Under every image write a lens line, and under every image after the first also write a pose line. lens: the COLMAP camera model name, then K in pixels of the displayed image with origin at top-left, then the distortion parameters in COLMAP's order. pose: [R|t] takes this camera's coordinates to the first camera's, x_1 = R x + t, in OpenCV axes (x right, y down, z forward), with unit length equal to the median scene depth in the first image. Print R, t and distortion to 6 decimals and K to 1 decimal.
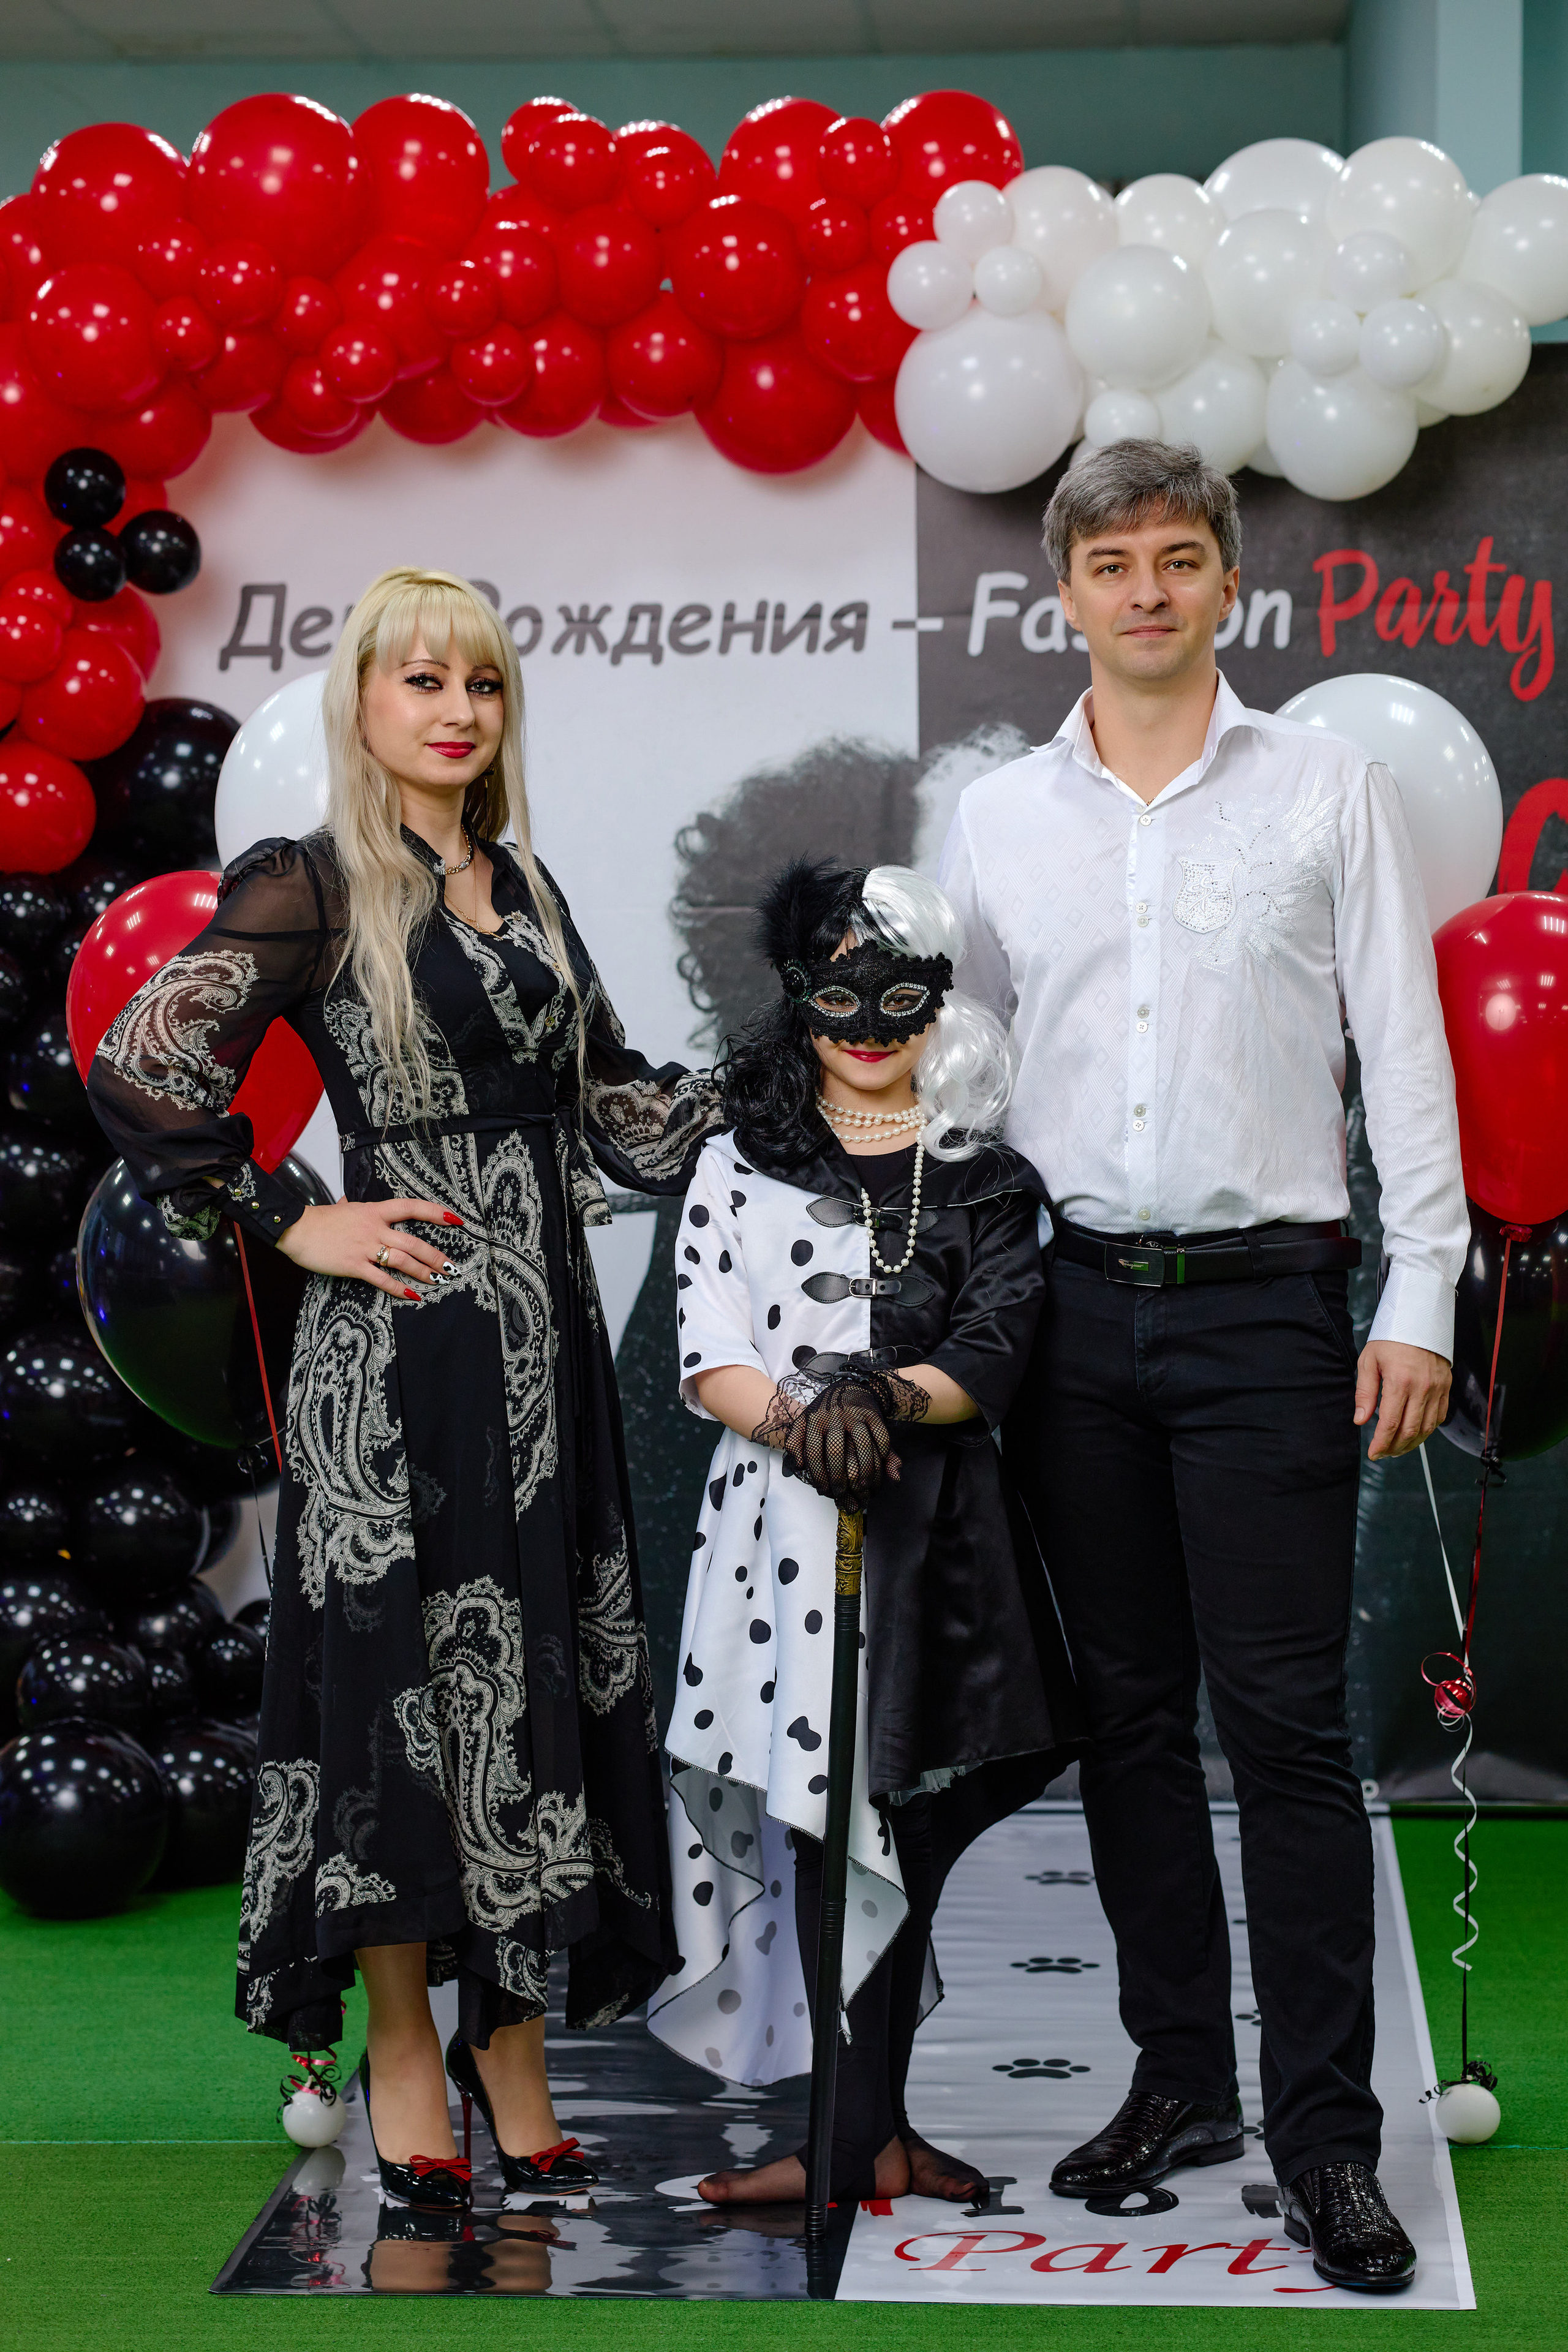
lens RADIAL K [[5582.2, 0, 818.8], [0, 5582.2, 1223.6], [0, 0, 1]] dist [0.360370, 0.000000]
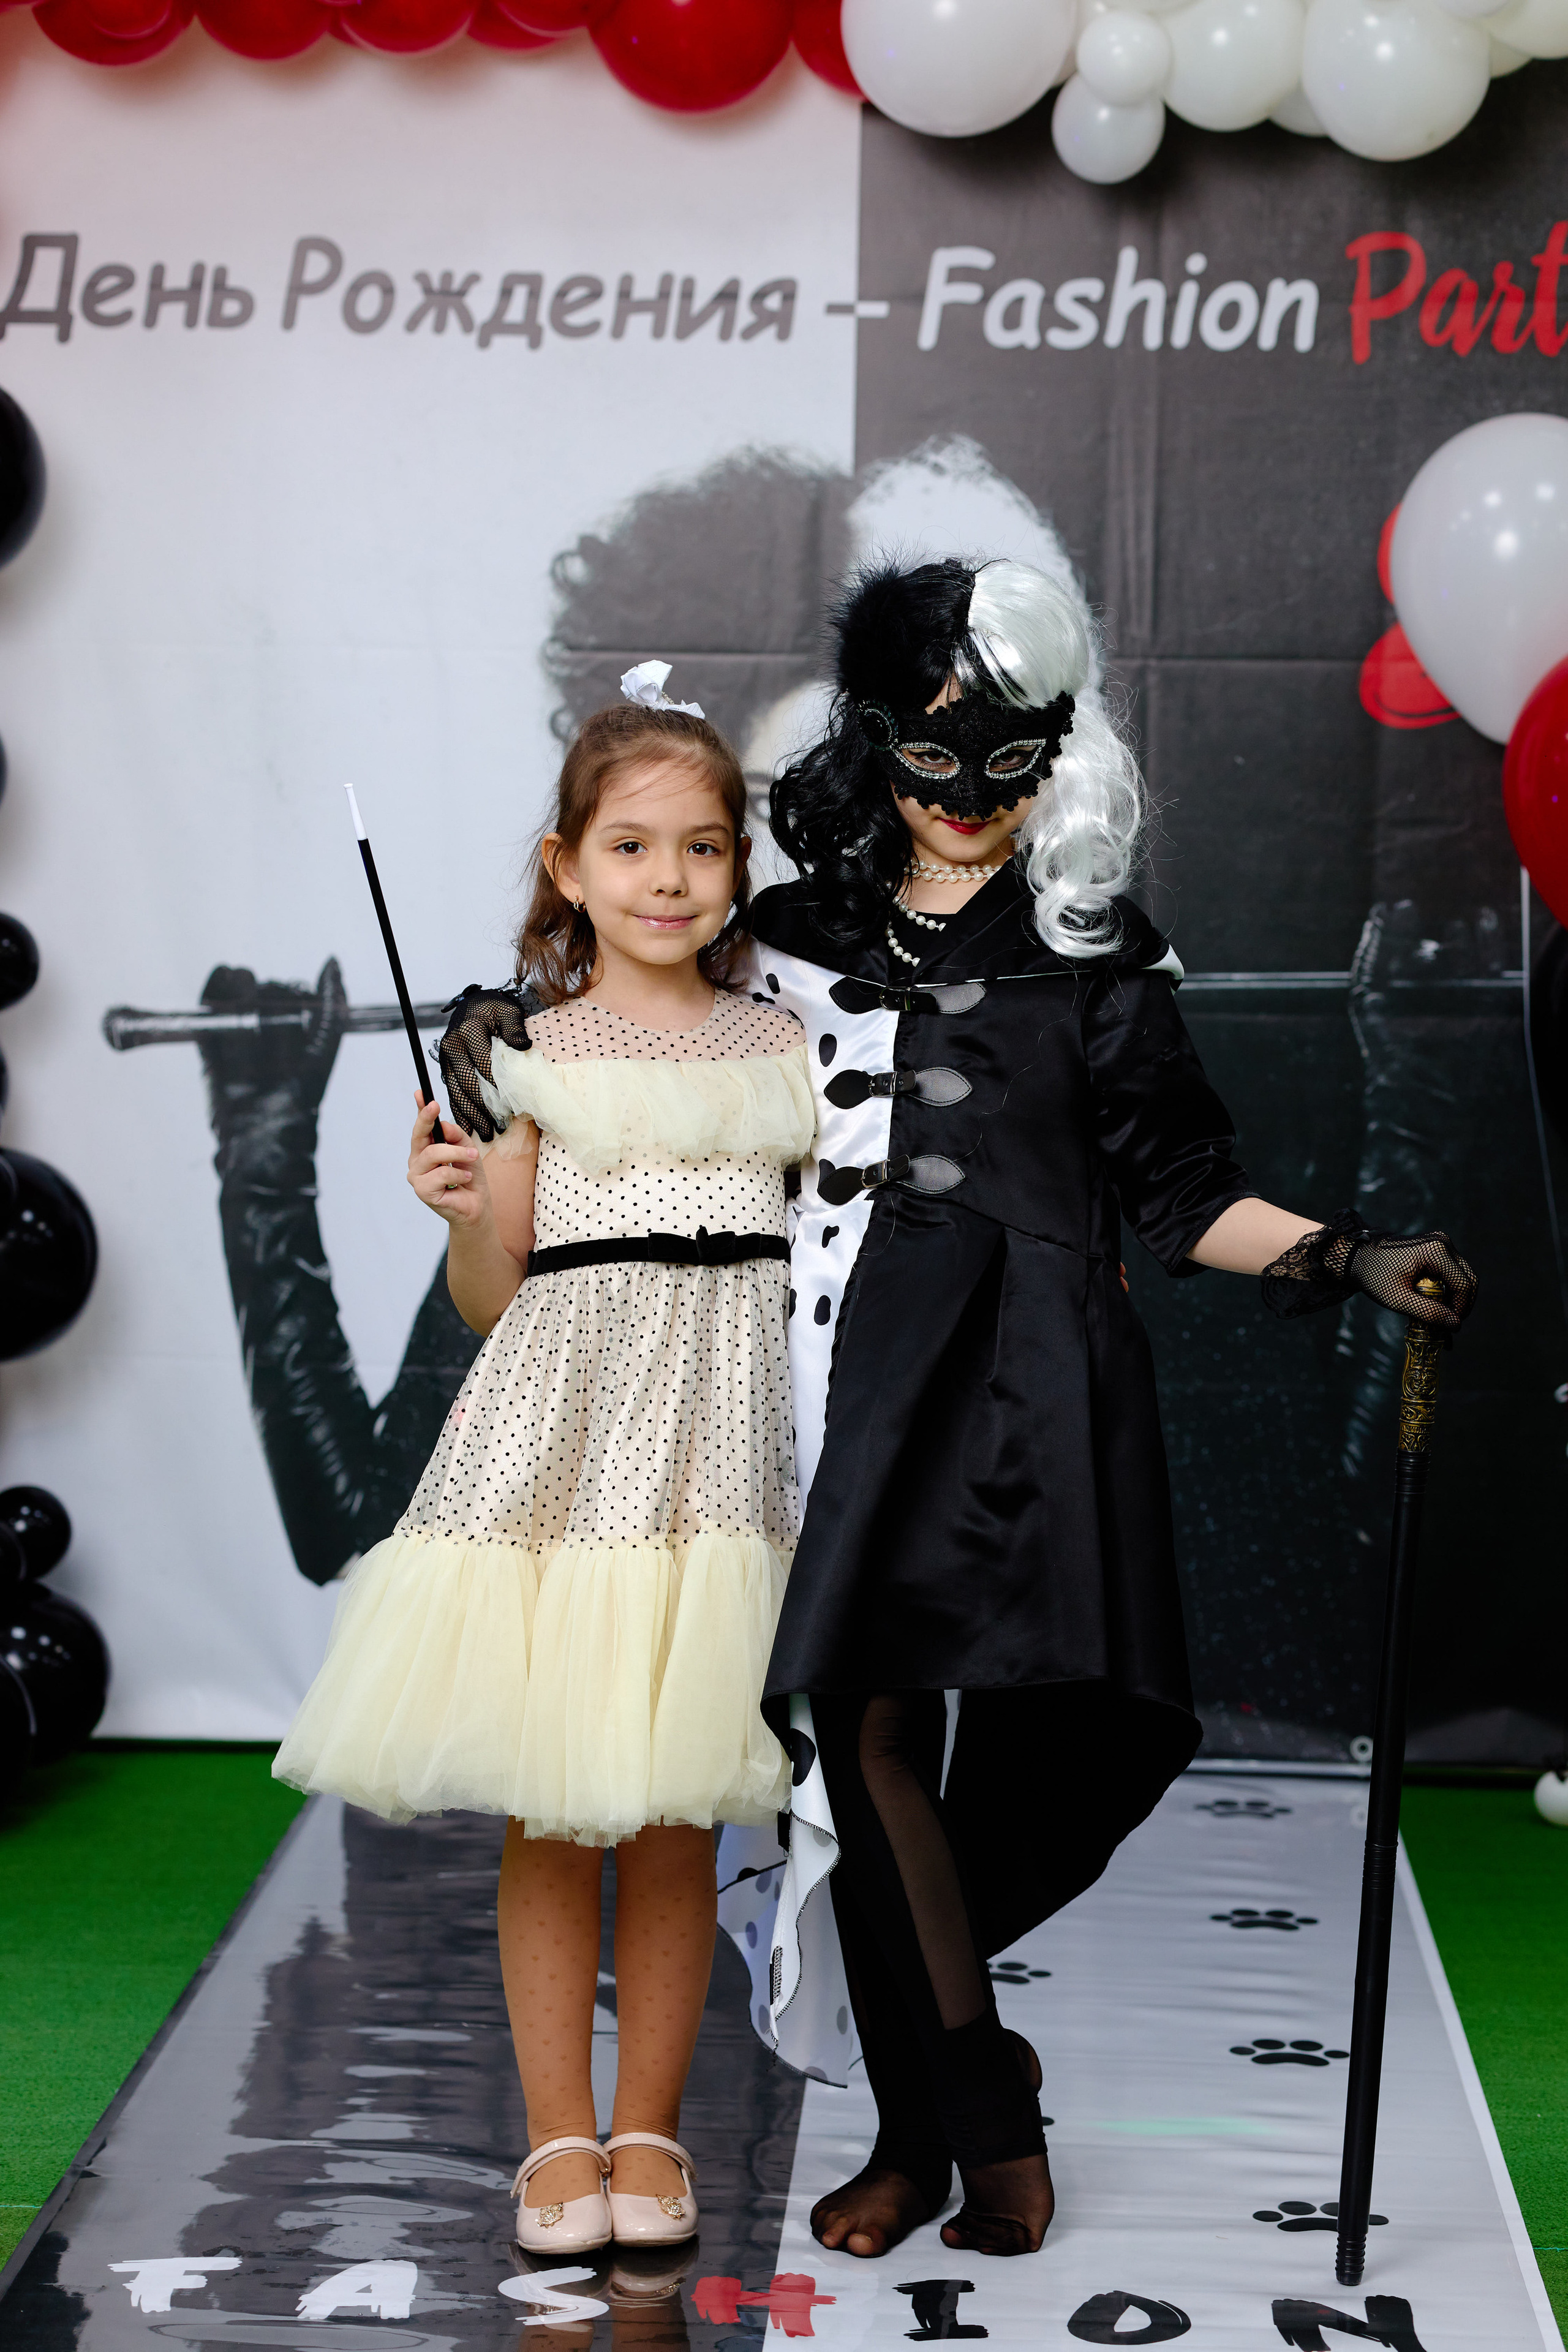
lens RADIAL K [[5582.2, 0, 763.6], [0, 5582.2, 1173.9], [0, 0, 1]] dist [0.360370, 0.000000]
pose [[0.999340, 0.027739, 0.023436, -0.011621], [-0.028073, 0.999507, 0.014058, 0.007455], [-0.023035, -0.014707, 0.999626, 0.182205]]
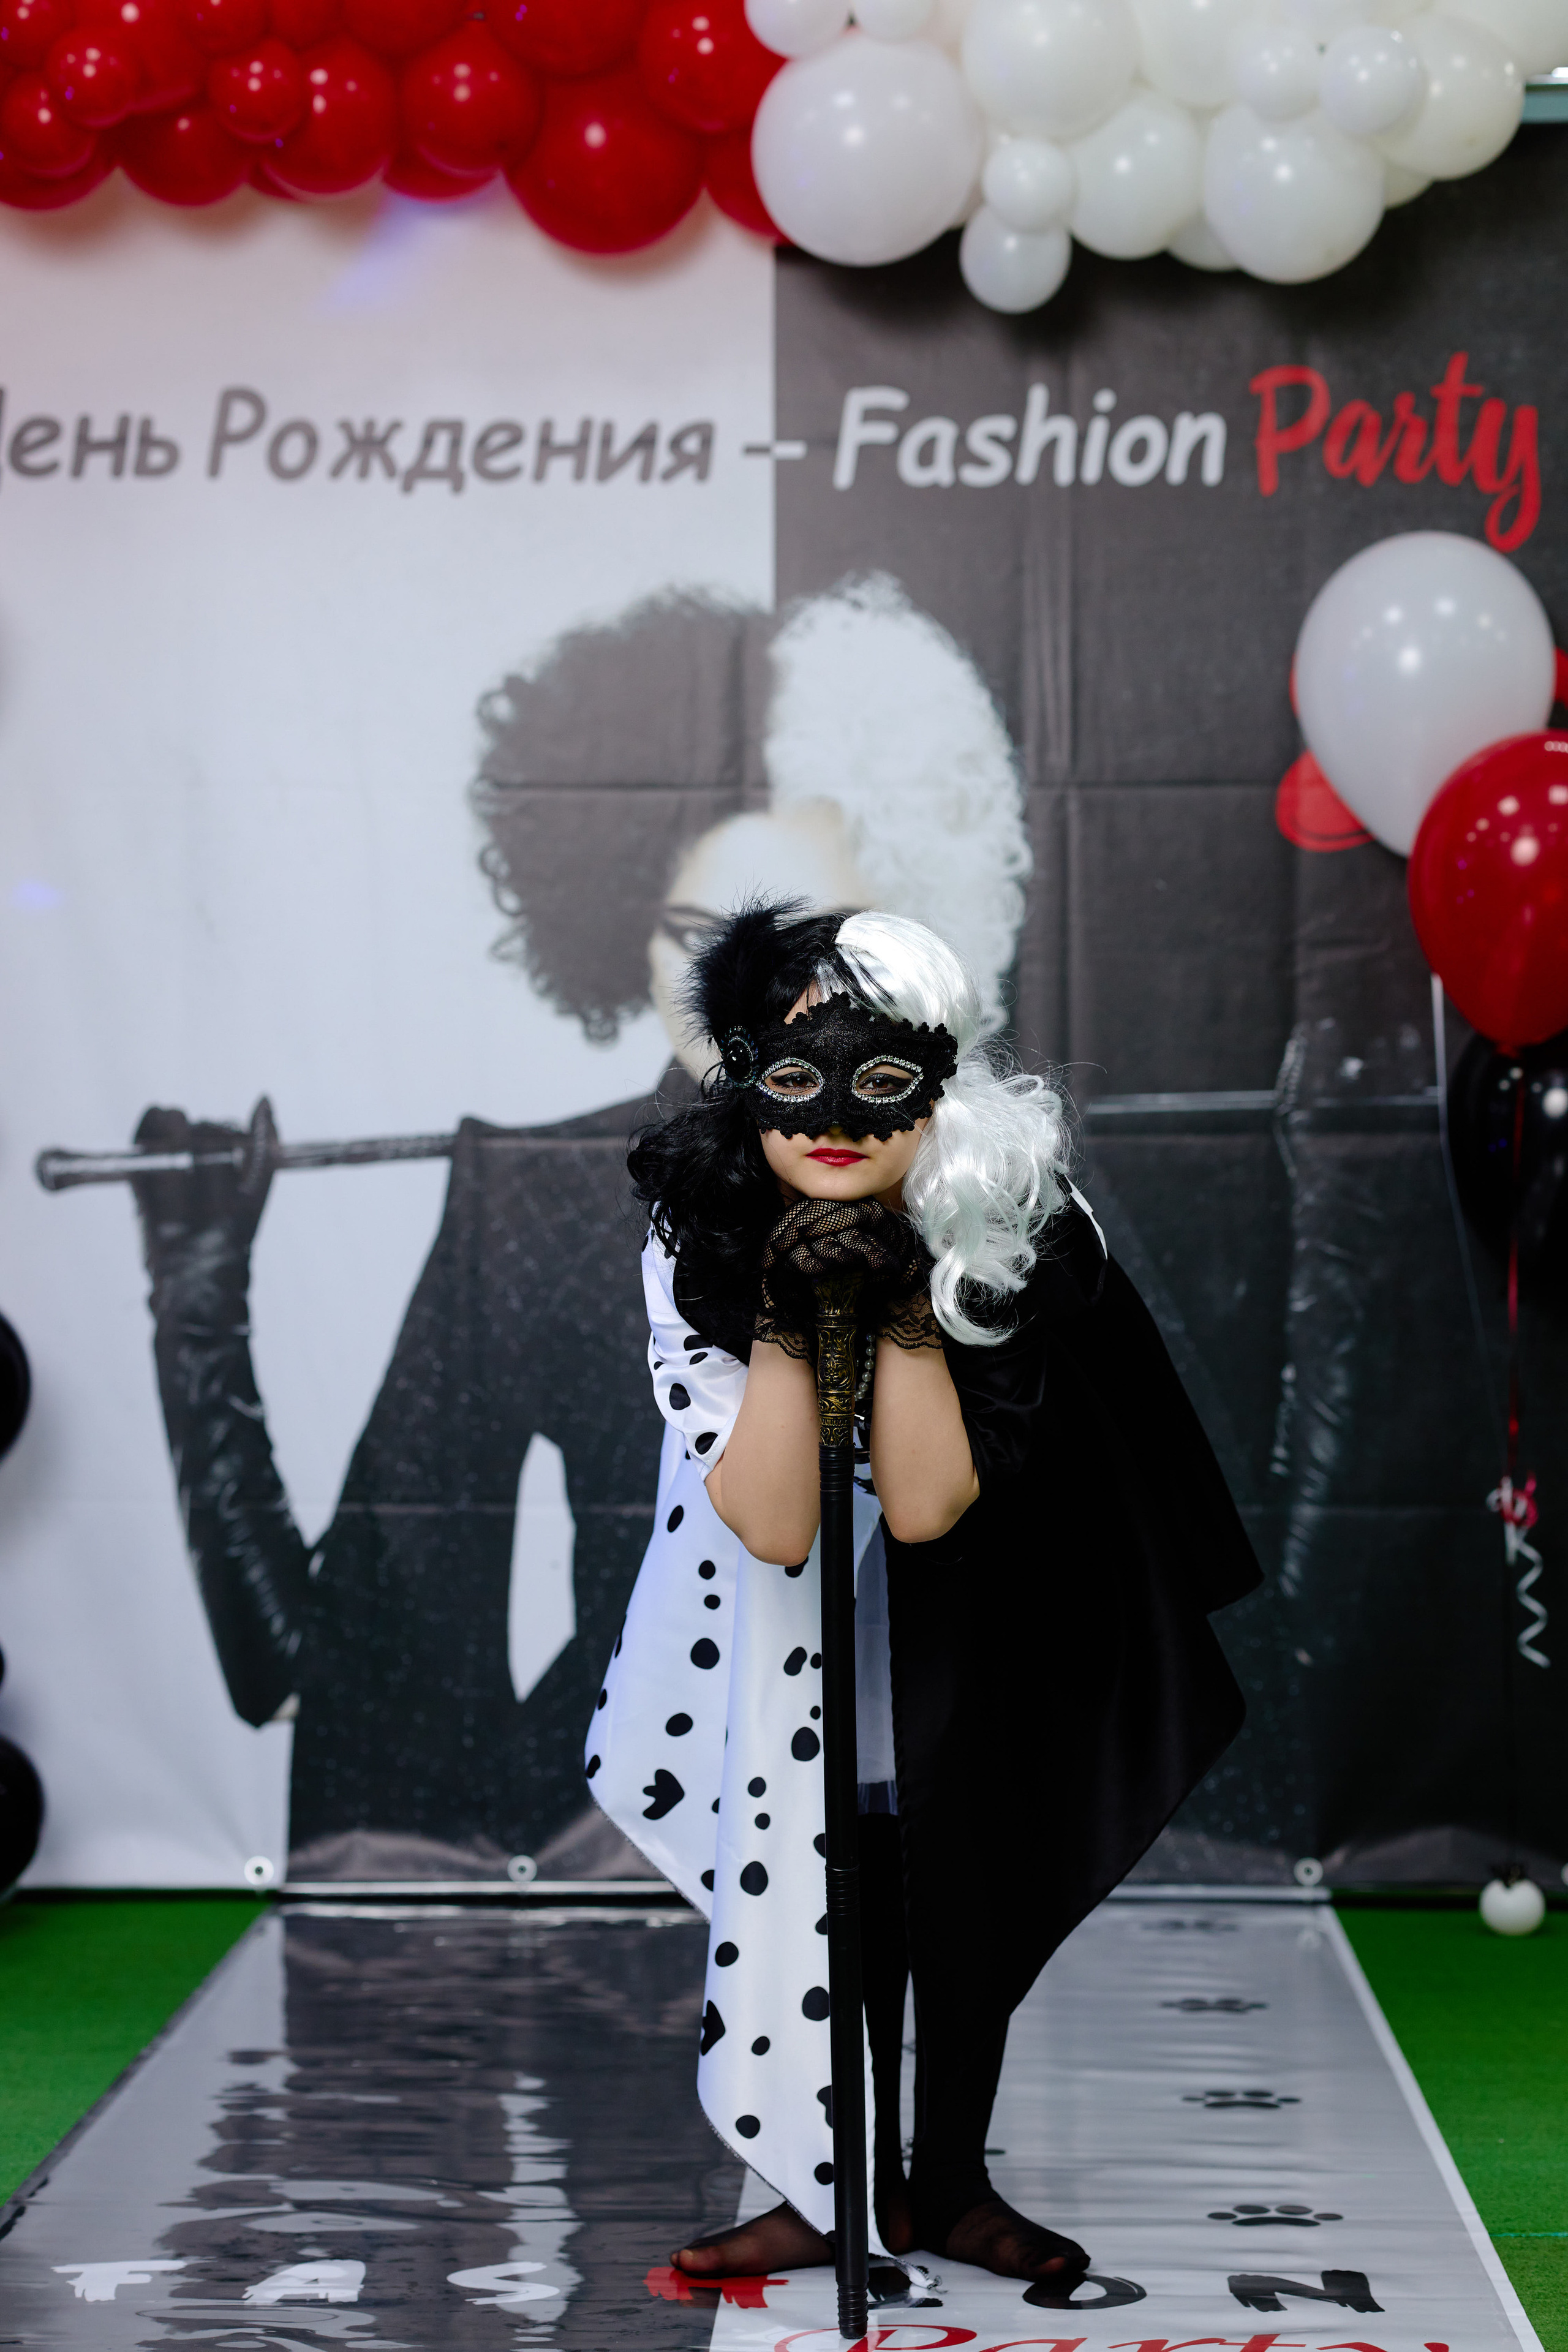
lens RADIAL K [[5582.2, 0, 770.2], [0, 5582.2, 1202.6], [0, 0, 1]] dist [0.360370, 0.000000]
pose [[0.999309, 0.012012, 0.035185, -0.010768], [-0.009697, 0.997823, -0.065234, 0.058366], [-0.035892, 0.064848, 0.997249, 0.180479]]
